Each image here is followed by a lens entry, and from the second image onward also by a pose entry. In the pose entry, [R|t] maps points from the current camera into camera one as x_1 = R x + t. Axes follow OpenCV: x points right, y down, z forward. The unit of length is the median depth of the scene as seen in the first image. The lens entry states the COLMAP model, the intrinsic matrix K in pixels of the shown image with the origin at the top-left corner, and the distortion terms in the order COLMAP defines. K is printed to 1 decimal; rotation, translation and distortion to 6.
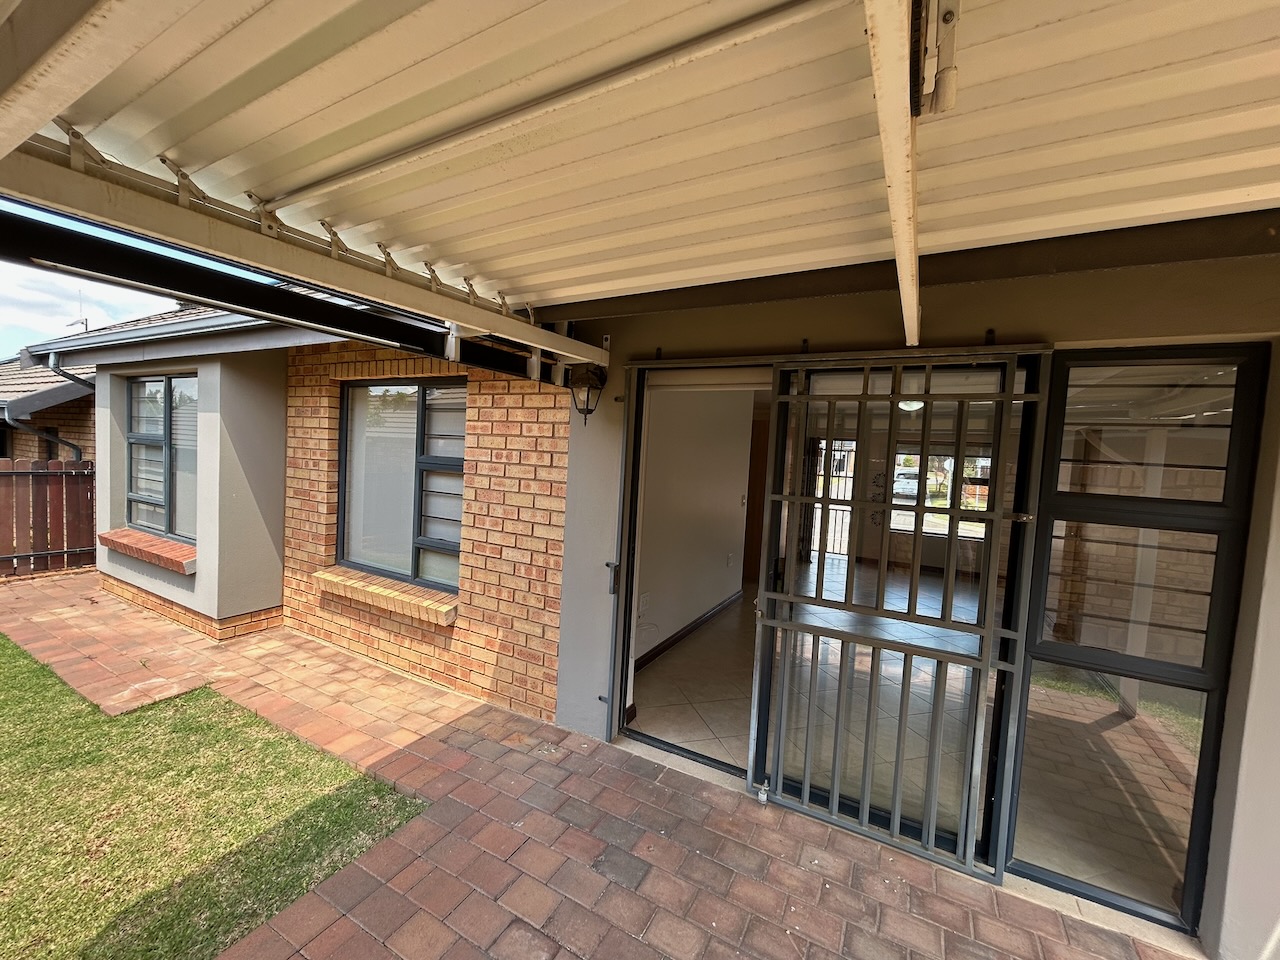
lens RADIAL K [[517.1, 0, 636.8], [0, 517.1, 483.0], [0, 0, 1]] dist [-0.000041, 0.000471]
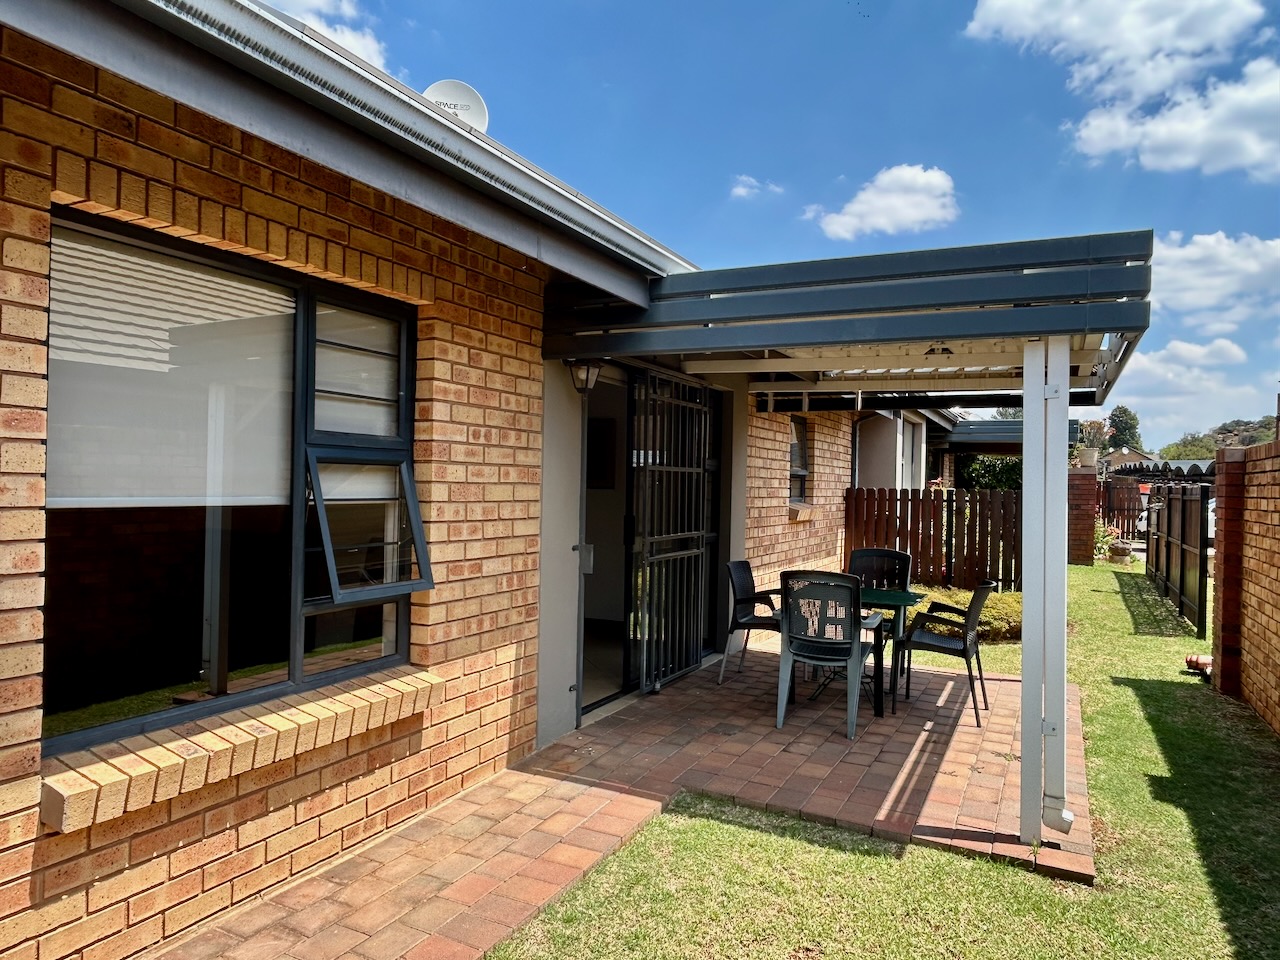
lens RADIAL K [[847.3, 0, 640.0], [0, 847.3, 480.0], [0, 0, 1]] dist [0.005205, 0.000915]
pose [[-0.041339, -0.052666, 0.997756, -1.460905], [0.028020, 0.998156, 0.053848, -0.046965], [-0.998752, 0.030183, -0.039787, 0.828243]]
